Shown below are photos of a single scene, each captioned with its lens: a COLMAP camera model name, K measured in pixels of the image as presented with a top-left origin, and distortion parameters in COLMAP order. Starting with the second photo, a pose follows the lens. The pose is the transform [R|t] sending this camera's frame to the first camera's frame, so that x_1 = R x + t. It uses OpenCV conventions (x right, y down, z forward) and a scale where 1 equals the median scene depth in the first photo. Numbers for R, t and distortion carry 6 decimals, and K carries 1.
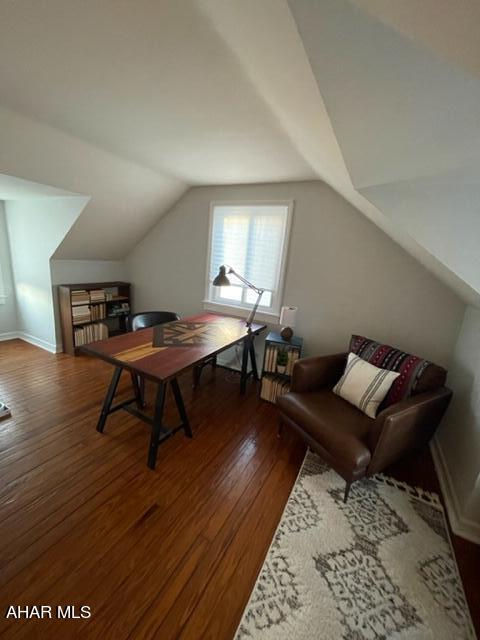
lens RADIAL K [[256.9, 0, 238.2], [0, 256.9, 318.9], [0, 0, 1]] dist [-0.001572, -0.000138]
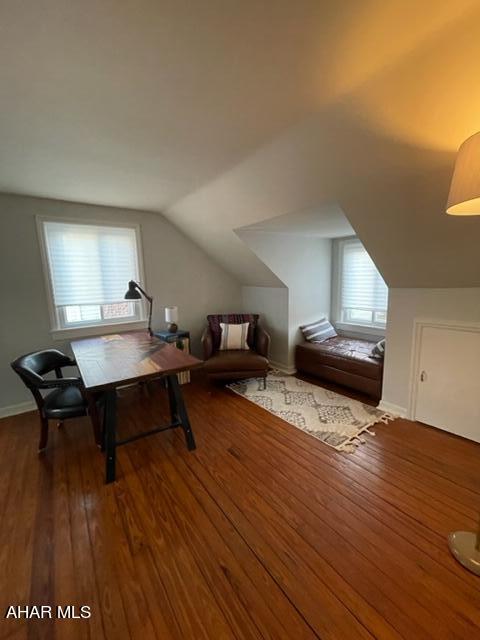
lens RADIAL K [[256.9, 0, 238.2], [0, 256.9, 318.9], [0, 0, 1]] dist [-0.001572, -0.000138]
pose [[0.420581, -0.234029, 0.876551, -1.094745], [0.276490, 0.953261, 0.121846, -0.073372], [-0.864098, 0.191111, 0.465631, 0.151458]]
